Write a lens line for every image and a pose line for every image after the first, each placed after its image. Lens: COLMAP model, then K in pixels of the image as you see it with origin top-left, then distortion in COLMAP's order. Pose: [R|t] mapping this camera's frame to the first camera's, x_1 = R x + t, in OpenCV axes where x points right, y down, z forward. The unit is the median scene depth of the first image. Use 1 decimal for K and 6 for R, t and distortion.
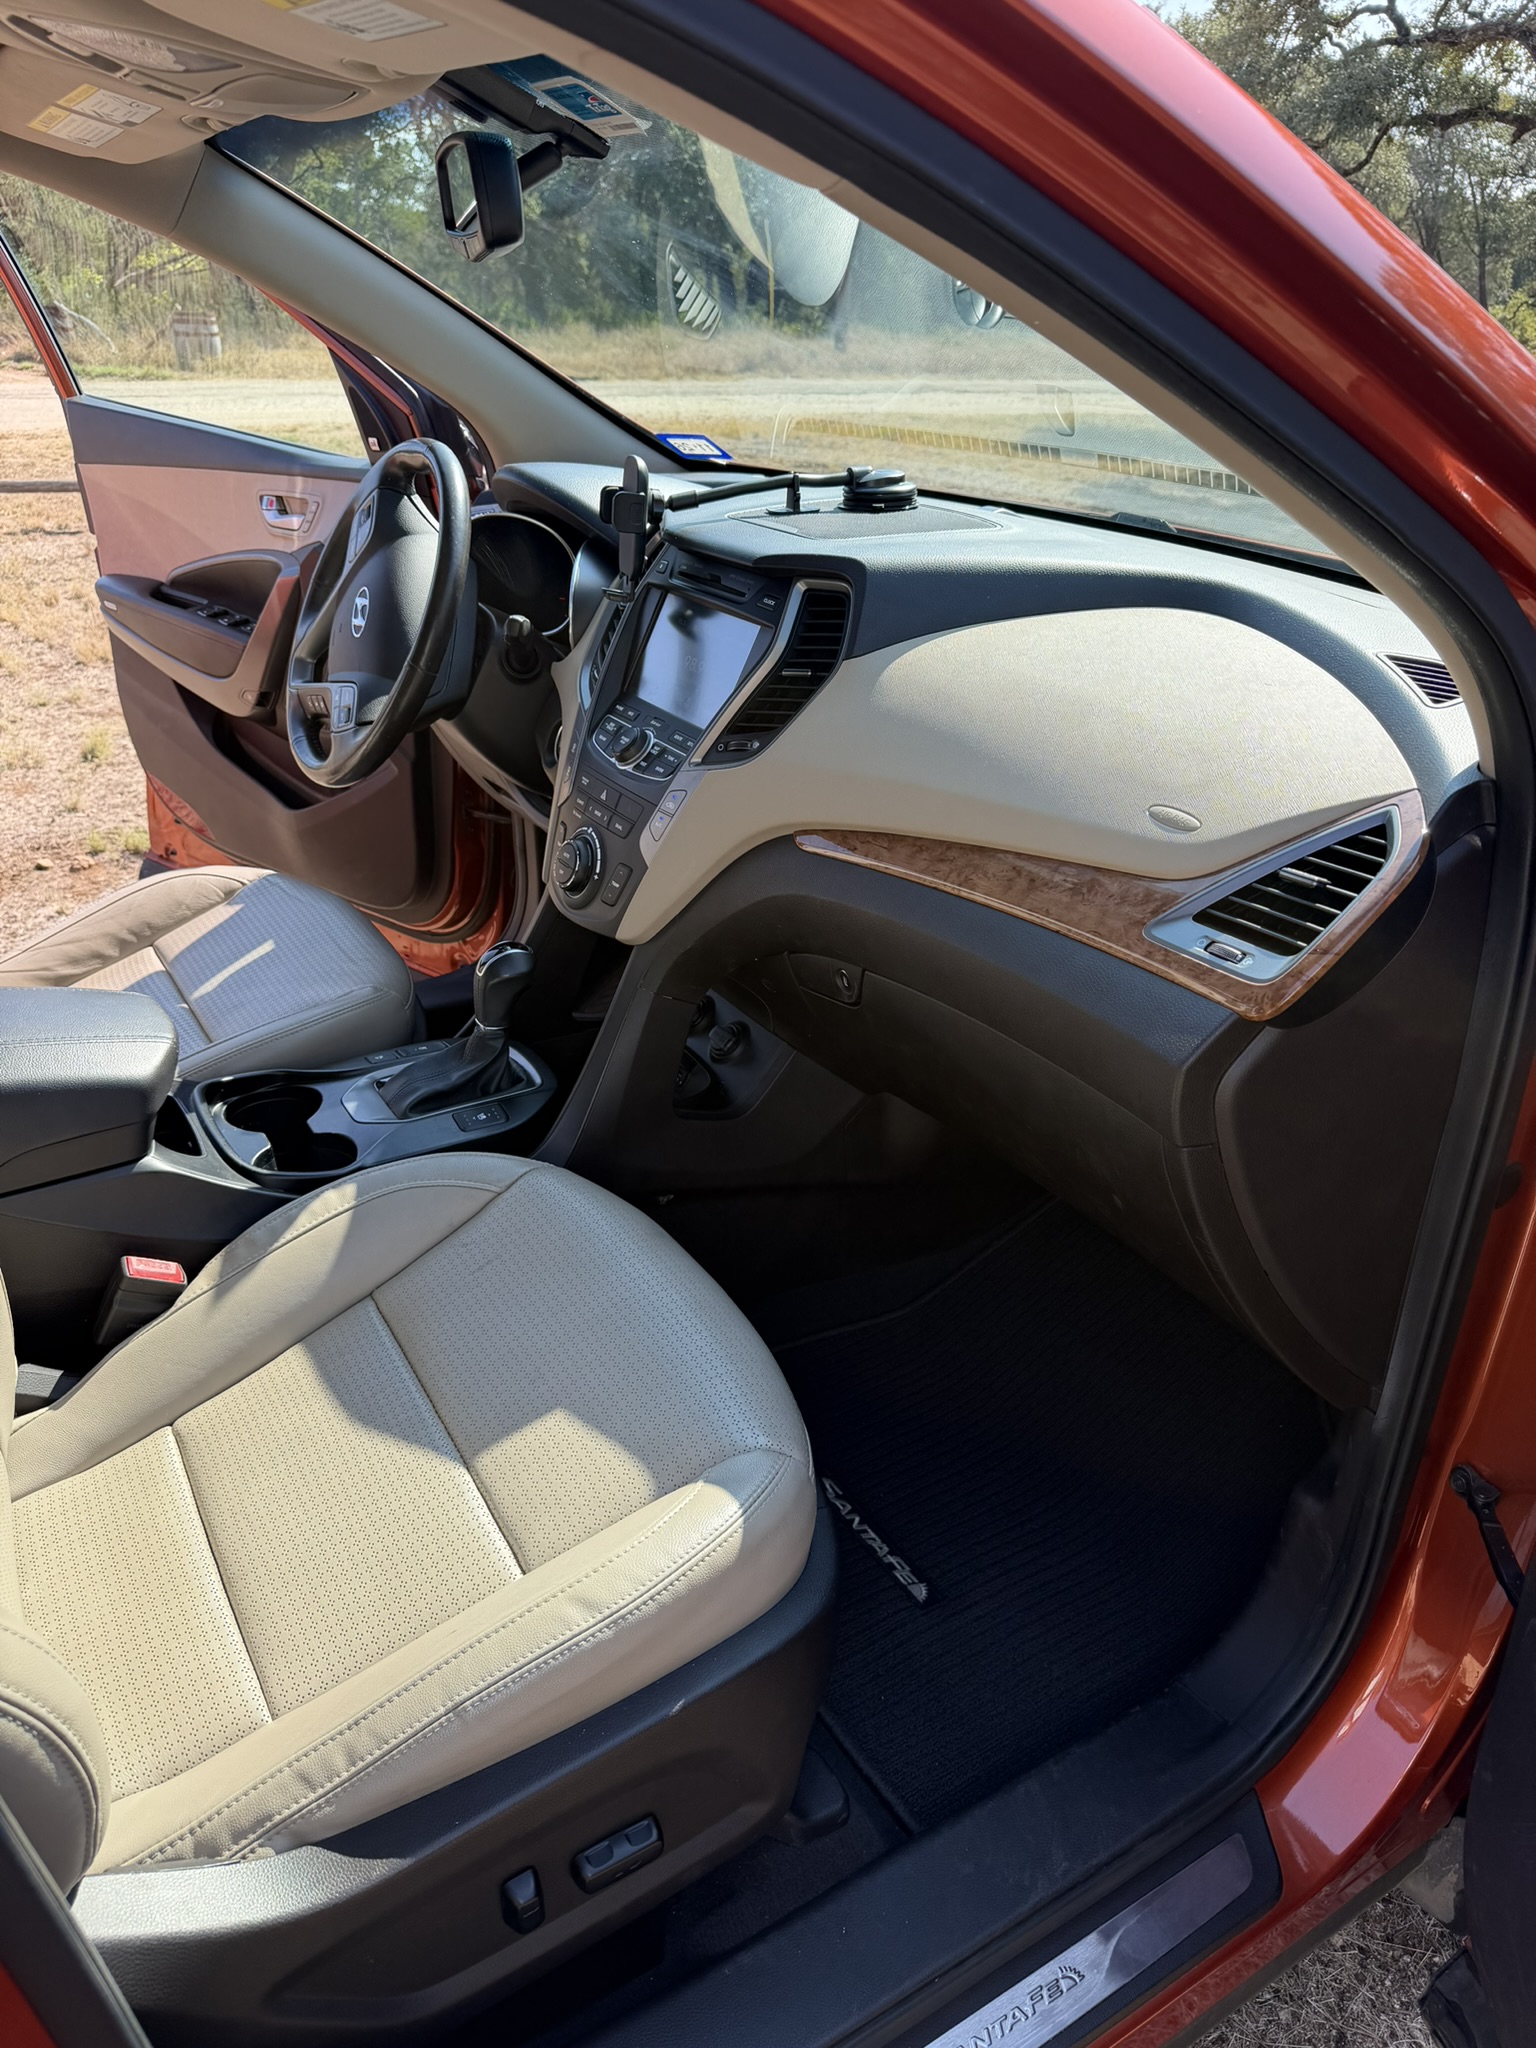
lens RADIAL K [[1451.7, 0, 766.4], [0, 1451.7, 994.2], [0, 0, 1]] dist [0.013138, -0.017652]
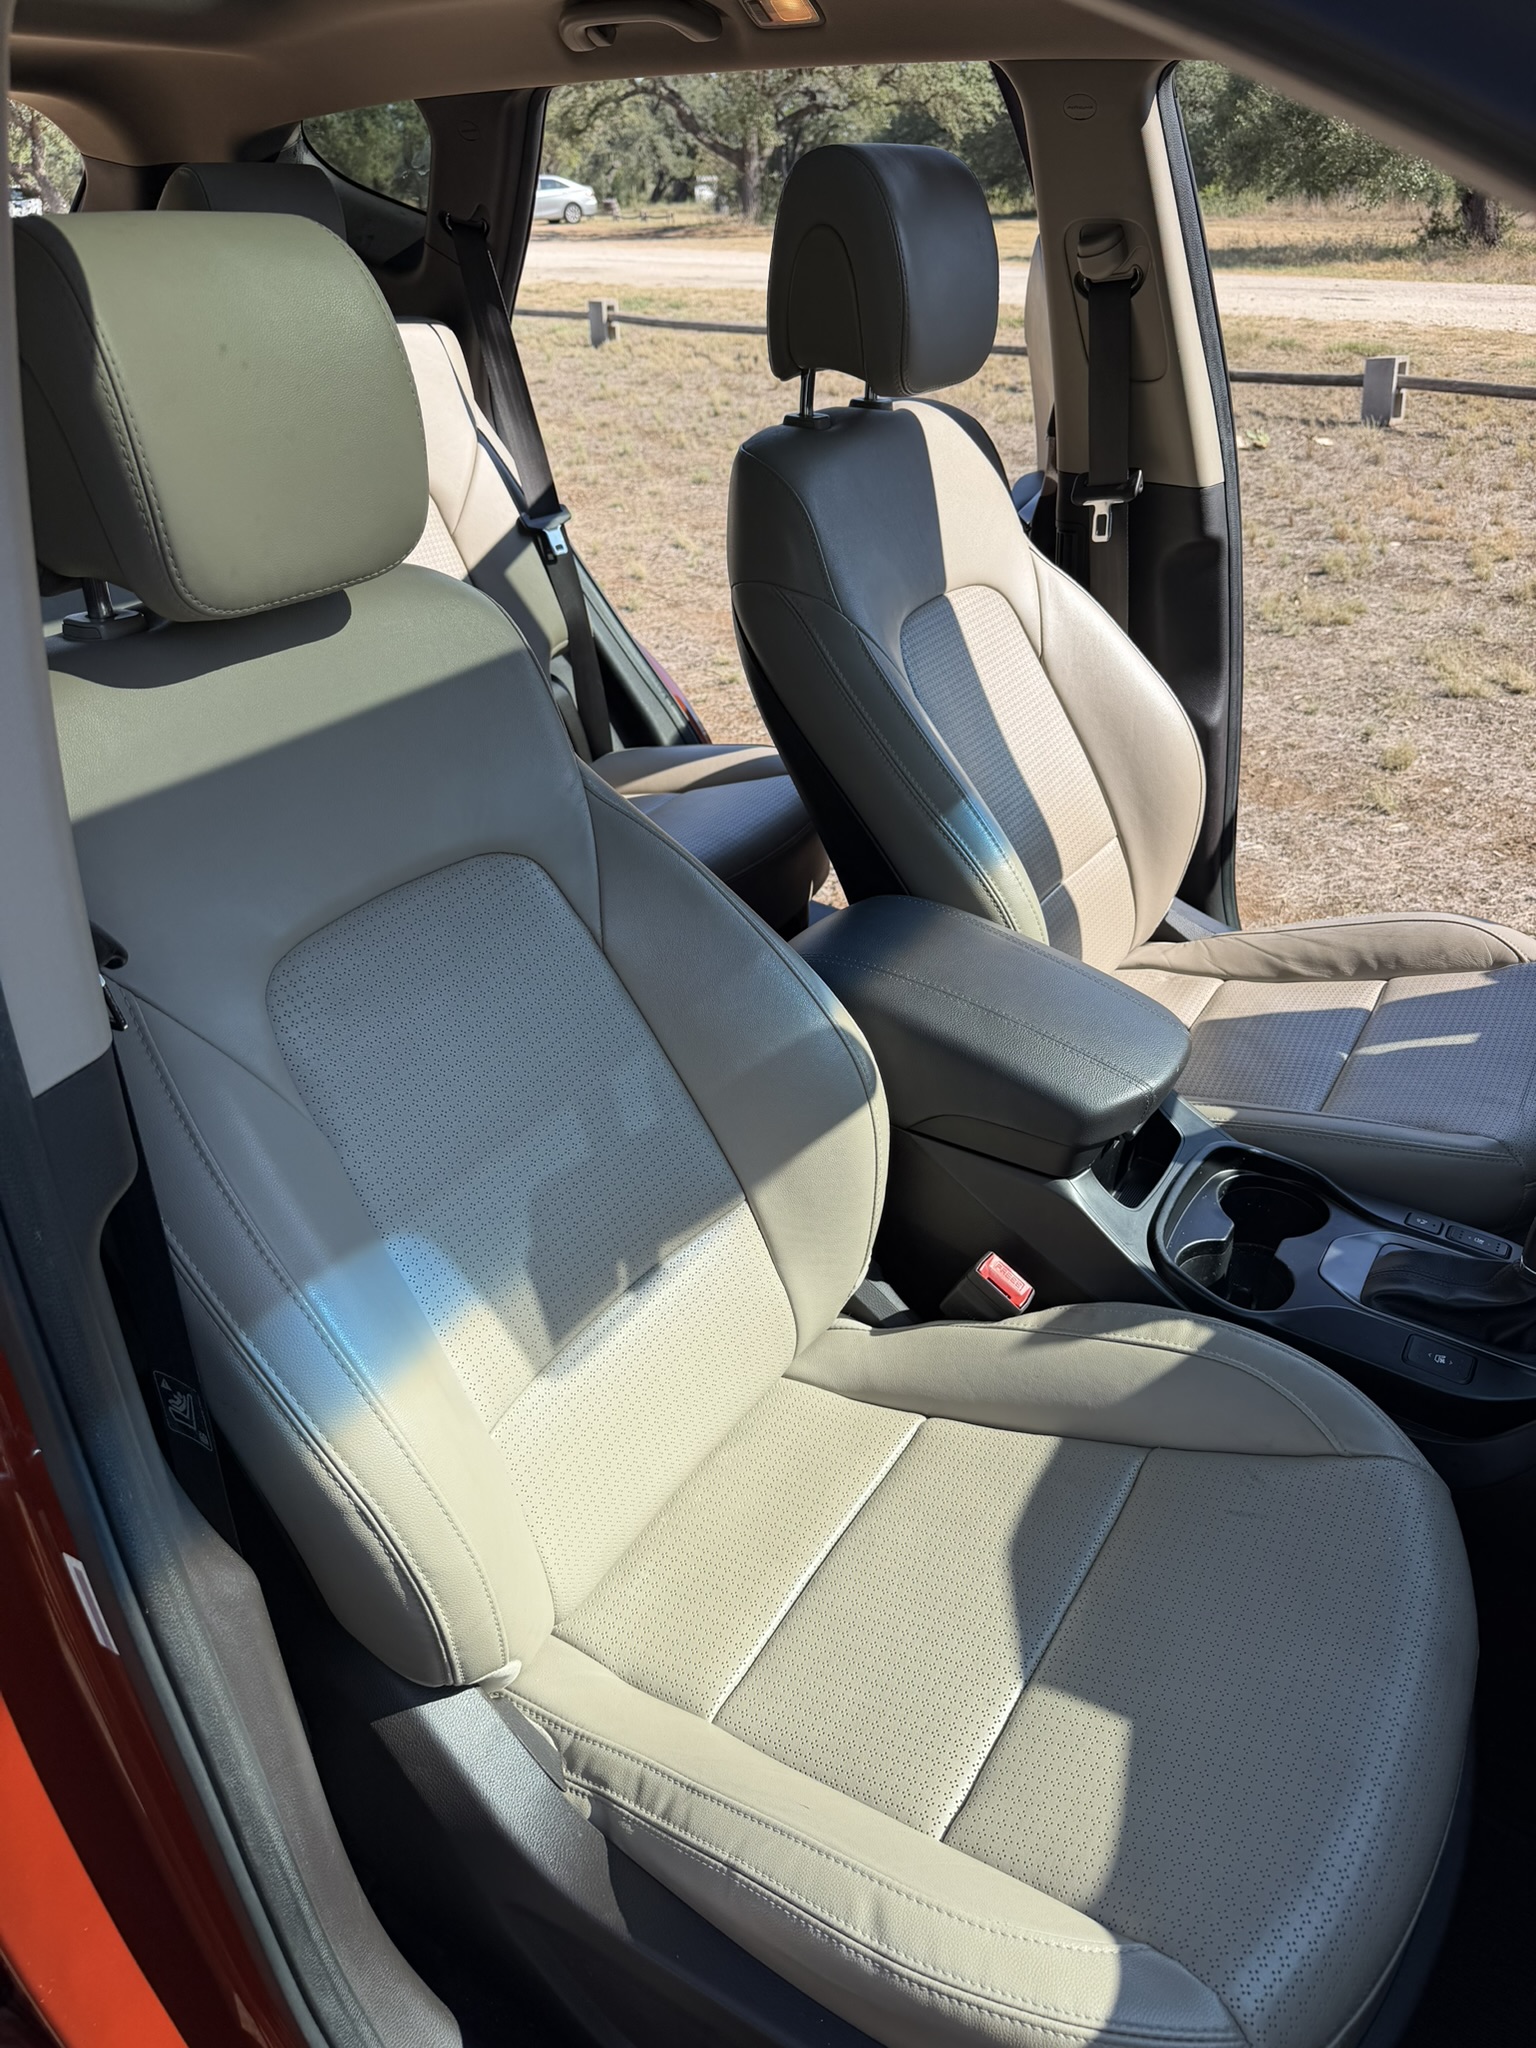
lens RADIAL K [[1451.7, 0, 766.4], [0, 1451.7, 994.2], [0, 0, 1]] dist [0.013138, -0.017652]
pose [[0.452895, 0.427271, -0.782512, 0.196418], [-0.390259, 0.884141, 0.256892, -0.173313], [0.801613, 0.189037, 0.567169, 0.262656]]
